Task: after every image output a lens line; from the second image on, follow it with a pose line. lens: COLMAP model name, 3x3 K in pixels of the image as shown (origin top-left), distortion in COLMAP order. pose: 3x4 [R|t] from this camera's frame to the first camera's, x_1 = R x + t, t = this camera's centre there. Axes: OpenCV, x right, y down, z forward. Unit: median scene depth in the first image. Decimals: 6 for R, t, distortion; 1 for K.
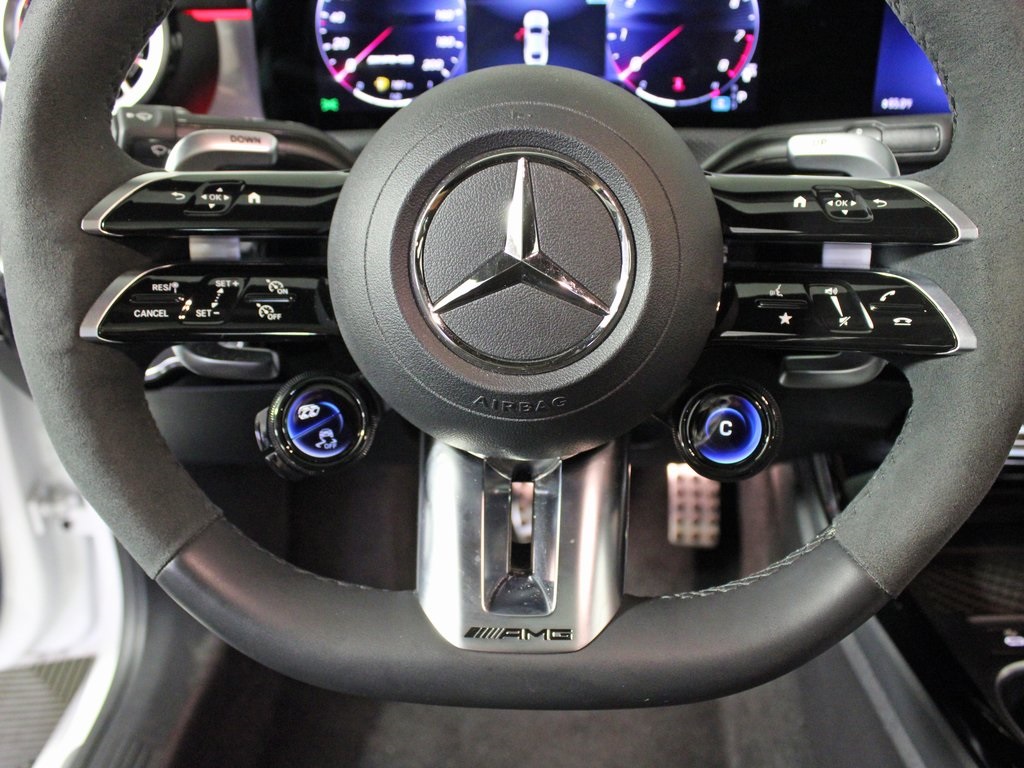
lens RADIAL K [[949.1, 0, 512.0], [0, 949.1, 384.0], [0, 0, 1]] dist [-0.156847, 0.114077]
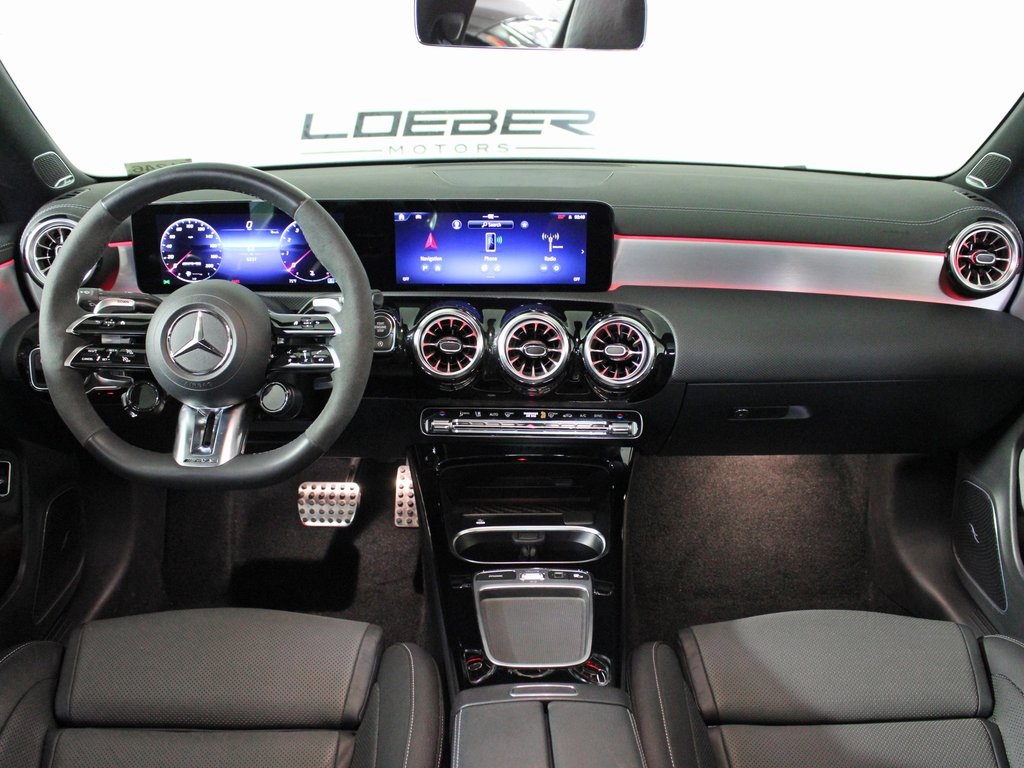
lens RADIAL K [[976.4, 0, 512.0], [0, 976.4, 384.0], [0, 0, 1]] dist [-0.133915, 0.022922]
pose [[0.998564, -0.003984, 0.053420, 0.785314], [0.010721, 0.991918, -0.126428, 0.387044], [-0.052485, 0.126820, 0.990536, -2.024505]]
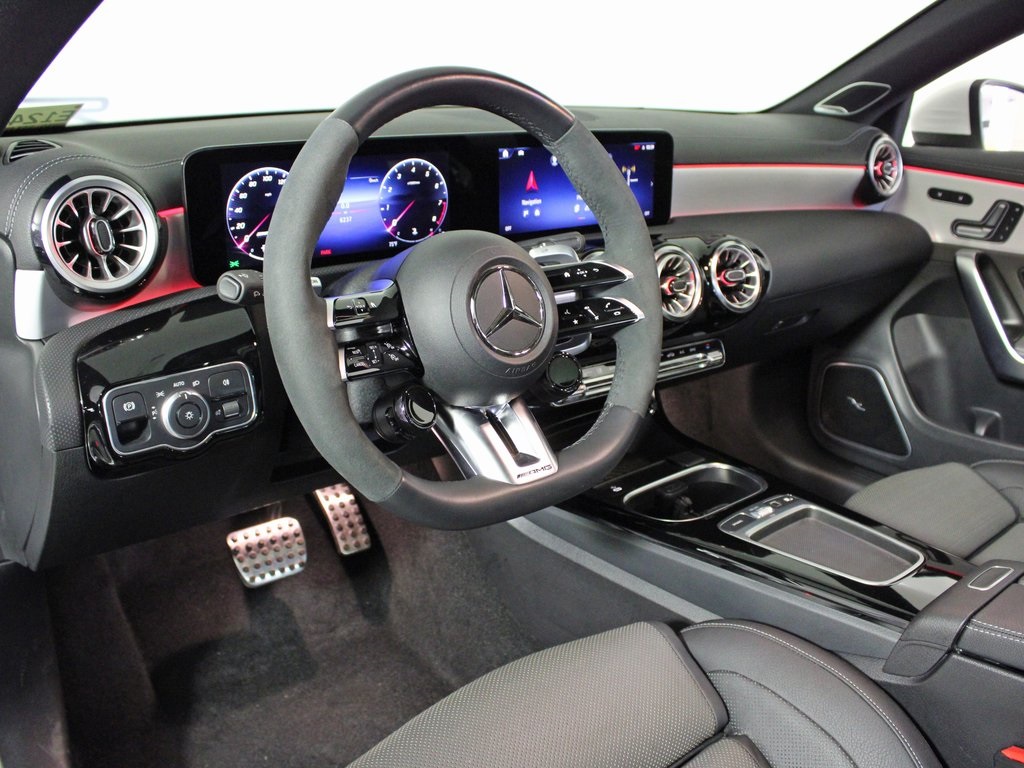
lens RADIAL K [[949.1, 0, 512.0], [0, 949.1, 384.0], [0, 0, 1]] dist [-0.156847, 0.114077]
pose [[0.740967, -0.189336, 0.644298, -1.327066], [0.271297, 0.962050, -0.029290, 0.103072], [-0.614301, 0.196499, 0.764213, -0.677081]]
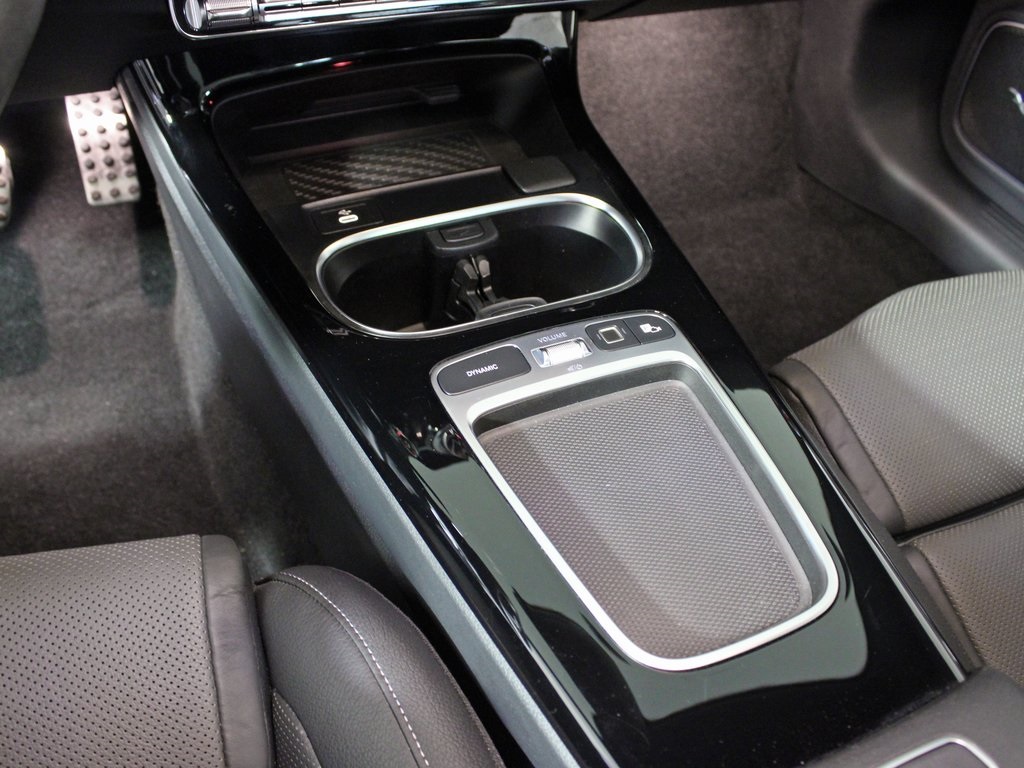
lens RADIAL K [[949.1, 0, 512.0], [0, 949.1, 384.0], [0, 0, 1]] dist [-0.156847, 0.114077]
pose [[0.895856, -0.258708, 0.361265, 0.467394], [0.123542, 0.925991, 0.356760, 0.169184], [-0.426825, -0.274974, 0.861516, 0.007198]]
